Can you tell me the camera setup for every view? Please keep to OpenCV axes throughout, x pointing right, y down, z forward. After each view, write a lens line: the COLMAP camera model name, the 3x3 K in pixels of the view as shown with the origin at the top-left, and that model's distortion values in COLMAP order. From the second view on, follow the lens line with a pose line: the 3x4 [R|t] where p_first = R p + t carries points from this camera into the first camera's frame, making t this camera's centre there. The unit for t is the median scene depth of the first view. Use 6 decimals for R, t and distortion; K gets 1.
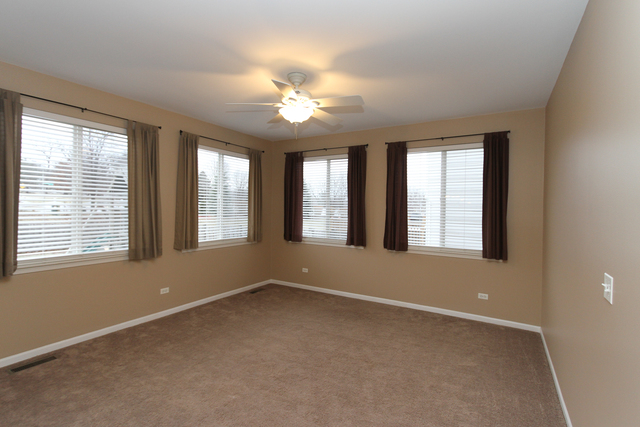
lens RADIAL K [[303.8, 0, 320.0], [0, 303.8, 213.5], [0, 0, 1]] dist [0.000188, -0.000147]
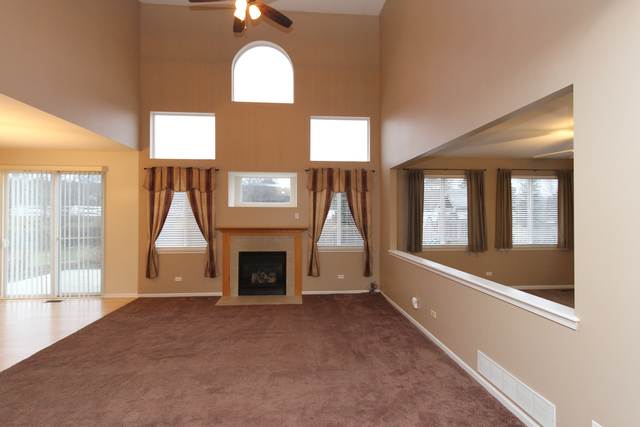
lens RADIAL K [[296.6, 0, 313.3], [0, 296.6, 213.2], [0, 0, 1]] dist [0.000352, -0.000082]
pose [[0.586380, -0.022434, -0.809725, 0.187078], [-0.005968, 0.999470, -0.032013, -0.000410], [0.810014, 0.023604, 0.585935, -0.596152]]
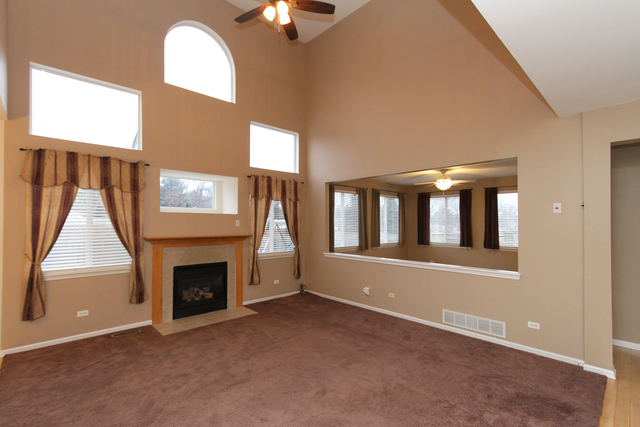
lens RADIAL K [[300.5, 0, 321.6], [0, 300.5, 219.5], [0, 0, 1]] dist [0.007256, 0.000258]
pose [[0.966701, -0.018709, -0.255225, -0.281802], [0.010470, 0.999380, -0.033603, 0.000163], [0.255695, 0.029812, 0.966298, -1.039348]]
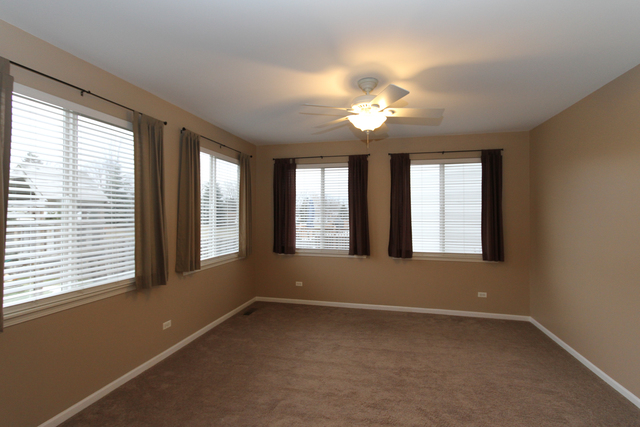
lens RADIAL K [[303.8, 0, 320.0], [0, 303.8, 213.5], [0, 0, 1]] dist [0.000188, -0.000147]
pose [[0.954539, -0.014141, 0.297752, -0.351518], [0.019818, 0.999675, -0.016053, -0.019784], [-0.297428, 0.021224, 0.954508, 0.100086]]
